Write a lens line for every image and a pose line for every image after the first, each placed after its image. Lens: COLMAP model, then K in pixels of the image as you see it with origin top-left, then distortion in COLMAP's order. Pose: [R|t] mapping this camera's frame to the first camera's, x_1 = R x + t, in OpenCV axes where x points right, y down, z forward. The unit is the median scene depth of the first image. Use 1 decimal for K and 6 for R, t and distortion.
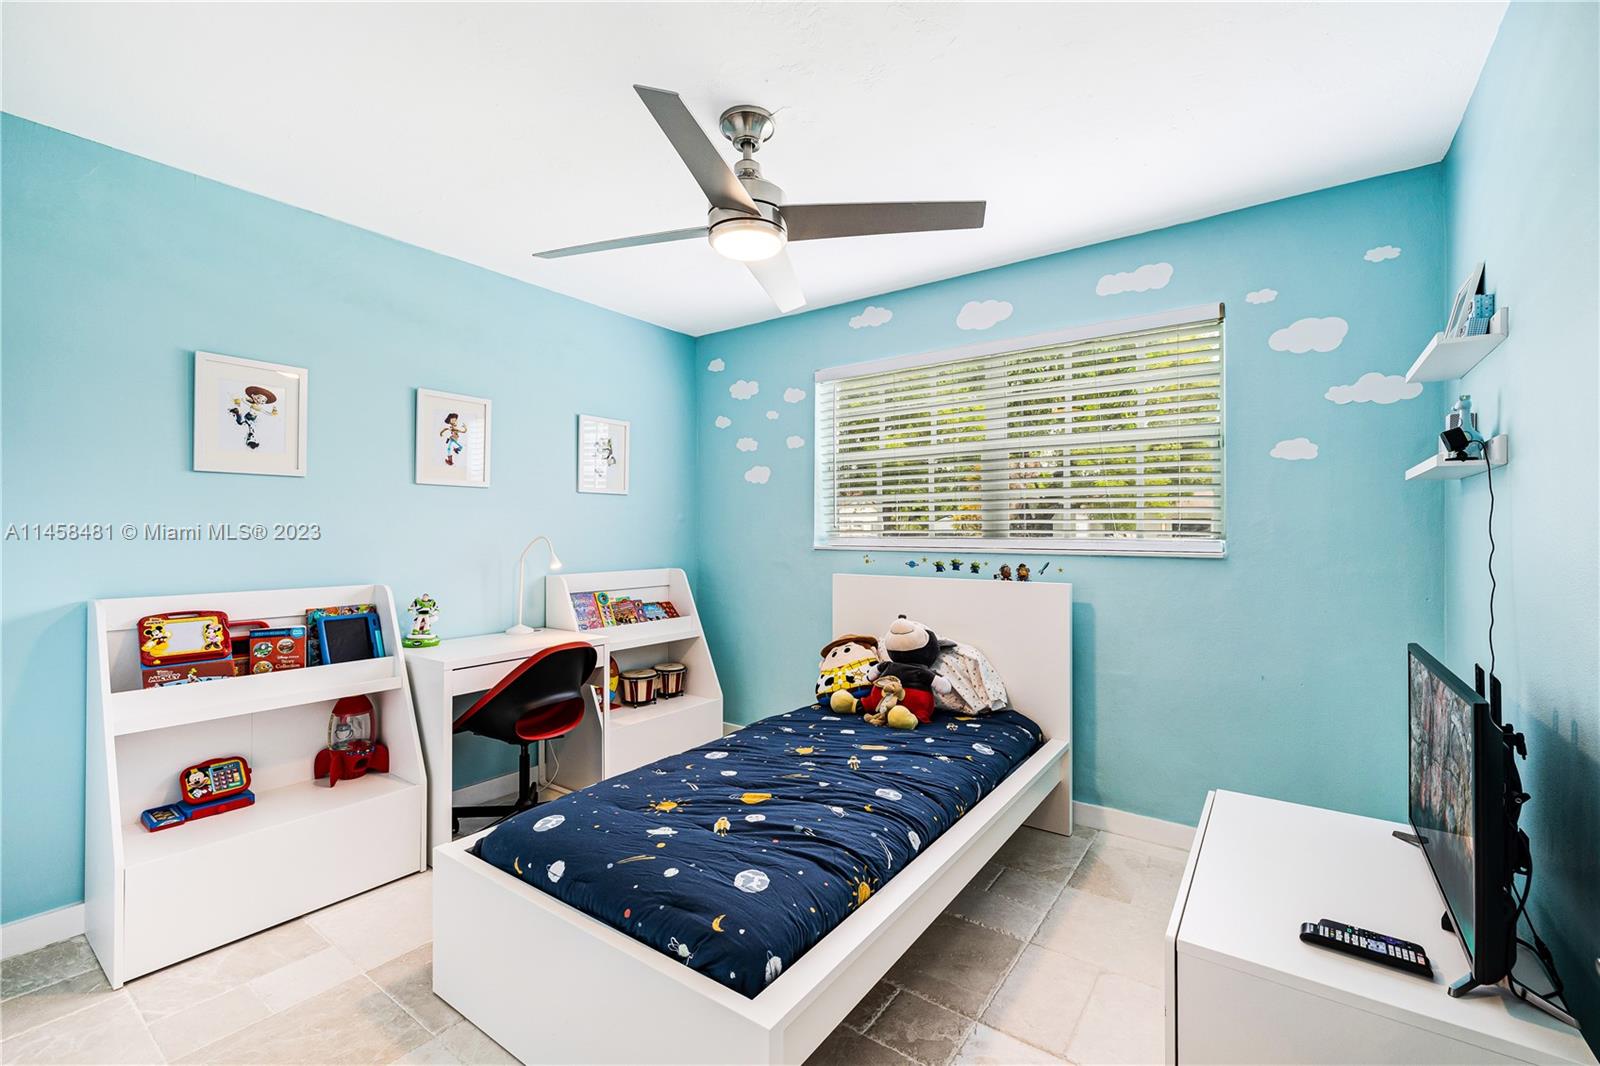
lens RADIAL K [[682.1, 0, 792.3], [0, 682.1, 526.1], [0, 0, 1]] dist [-0.000025, 0.000120]
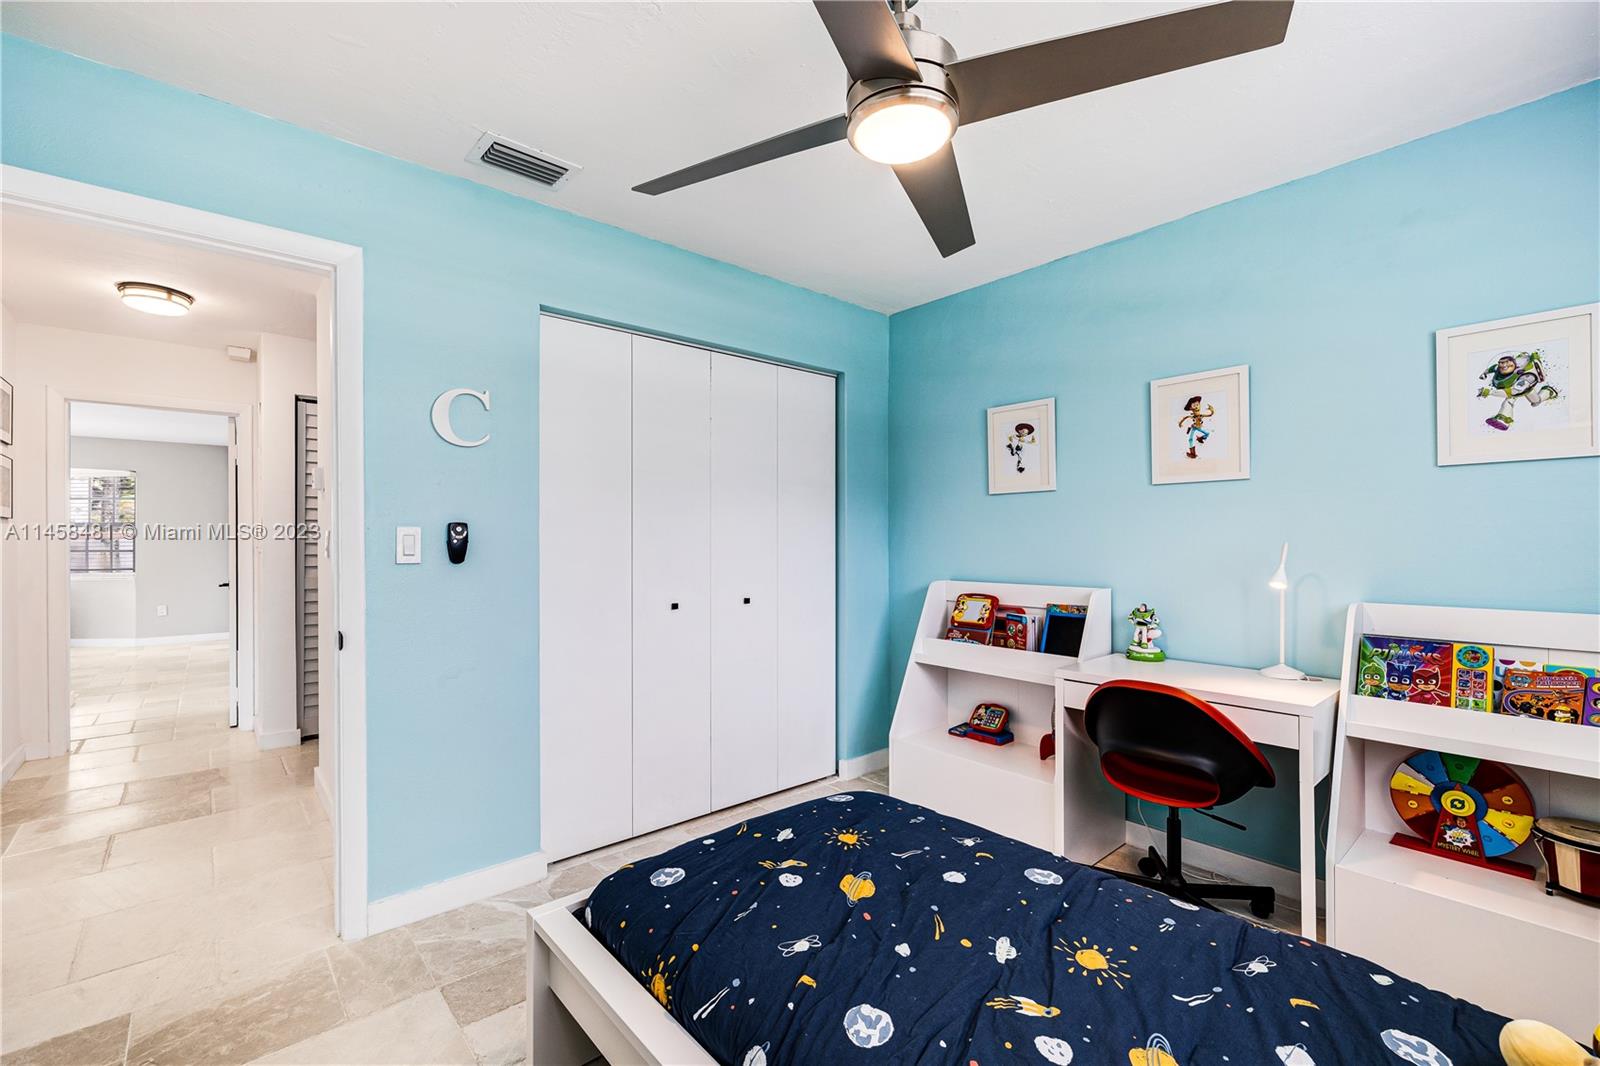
lens RADIAL K [[682.1, 0, 791.5], [0, 682.1, 542.8], [0, 0, 1]] dist [-0.000025, 0.000120]
pose [[-0.227762, 0.002170, -0.973714, 0.548127], [0.012002, 0.999928, -0.000579, 0.013259], [0.973643, -0.011818, -0.227772, 0.870935]]
